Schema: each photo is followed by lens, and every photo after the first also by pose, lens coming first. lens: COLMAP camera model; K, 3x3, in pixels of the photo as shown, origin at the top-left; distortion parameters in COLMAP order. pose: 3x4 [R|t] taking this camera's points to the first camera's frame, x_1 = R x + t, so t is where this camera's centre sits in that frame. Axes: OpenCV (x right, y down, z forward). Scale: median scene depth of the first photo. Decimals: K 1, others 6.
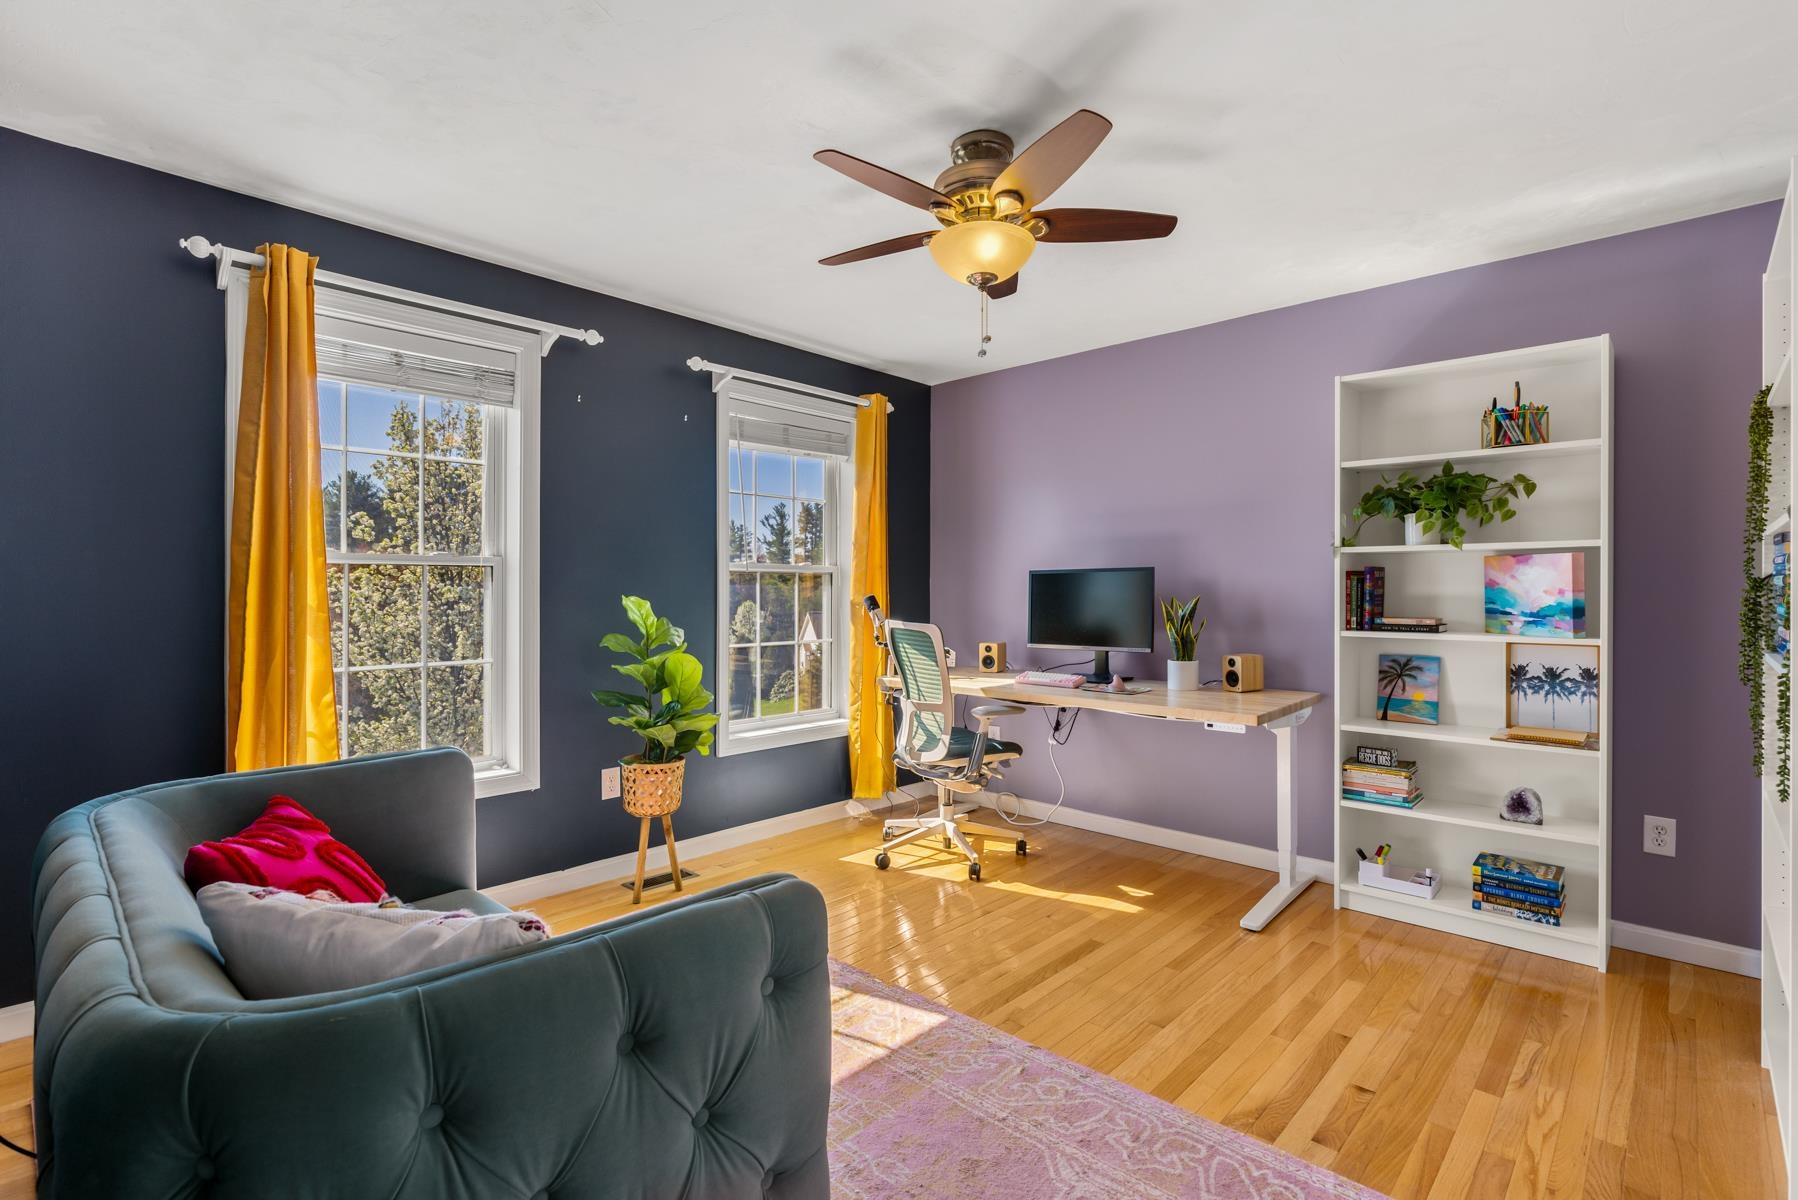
lens RADIAL K [[836.2, 0, 909.3], [0, 836.2, 596.3], [0, 0, 1]] dist [-0.001433, -0.000411]
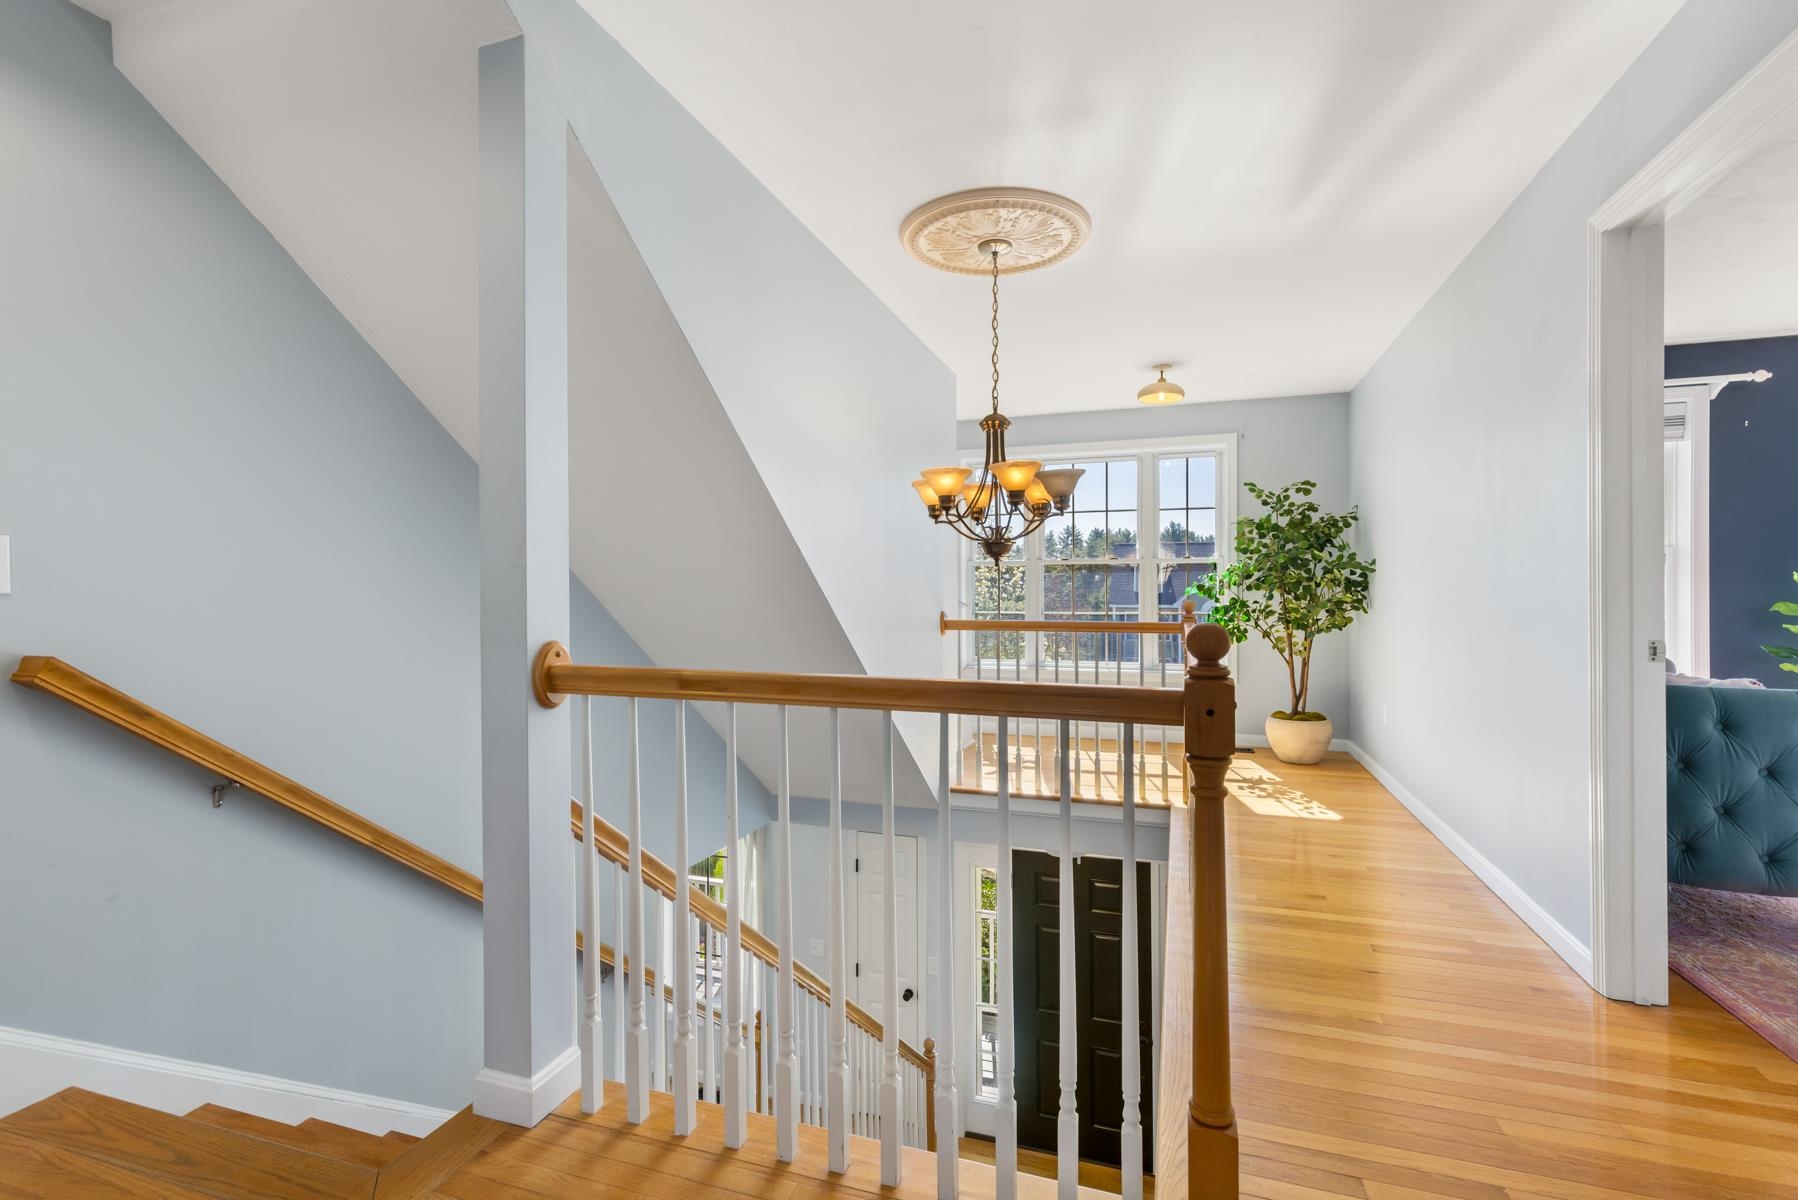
lens RADIAL K [[813.8, 0, 905.8], [0, 813.8, 591.4], [0, 0, 1]] dist [0.004762, -0.001411]
pose [[0.410550, -0.003969, -0.911829, 0.203956], [-0.004755, 0.999968, -0.006494, 0.036123], [0.911826, 0.007002, 0.410518, -0.642557]]
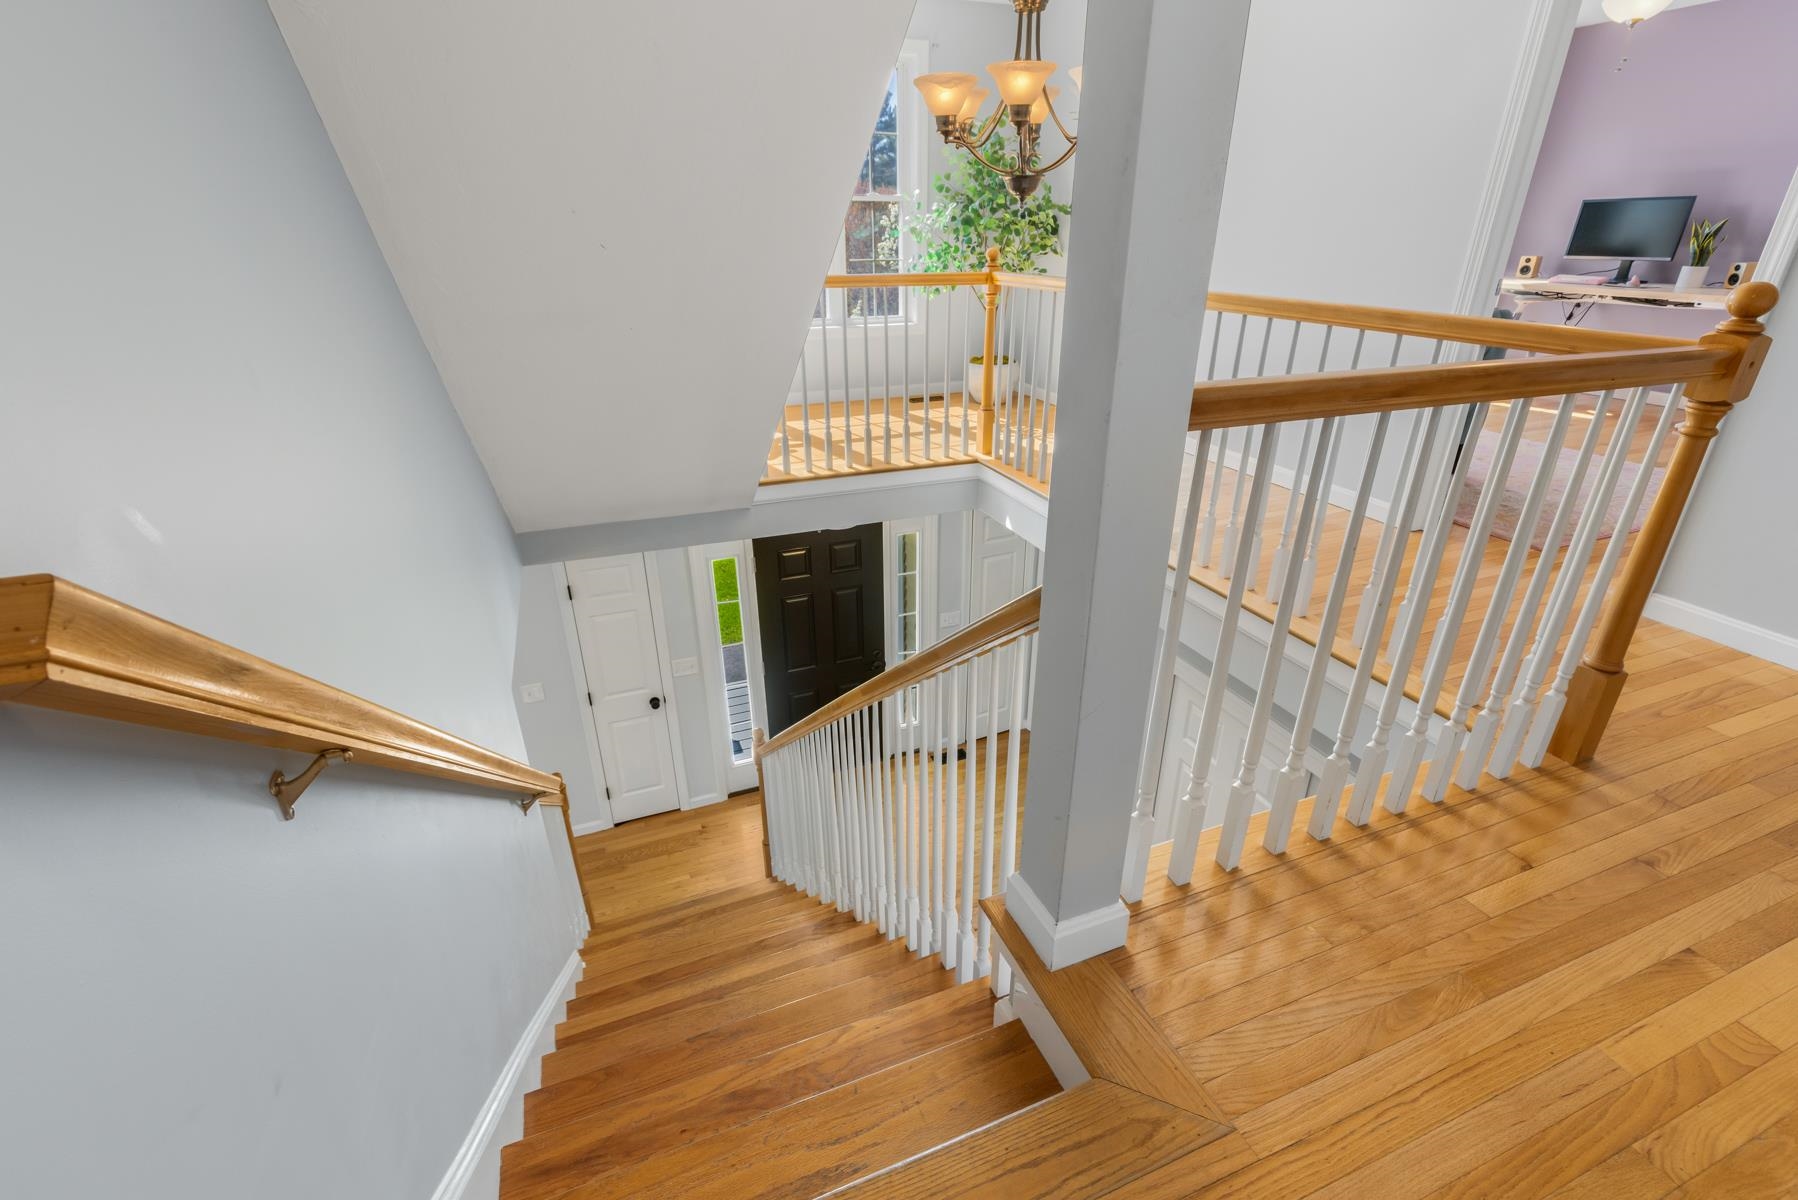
lens RADIAL K [[819.6, 0, 910.1], [0, 819.6, 605.4], [0, 0, 1]] dist [0.002353, 0.000143]
pose [[0.910709, 0.174835, -0.374222, -0.276511], [-0.004145, 0.909823, 0.414976, 0.023951], [0.413028, -0.376371, 0.829308, -0.959795]]
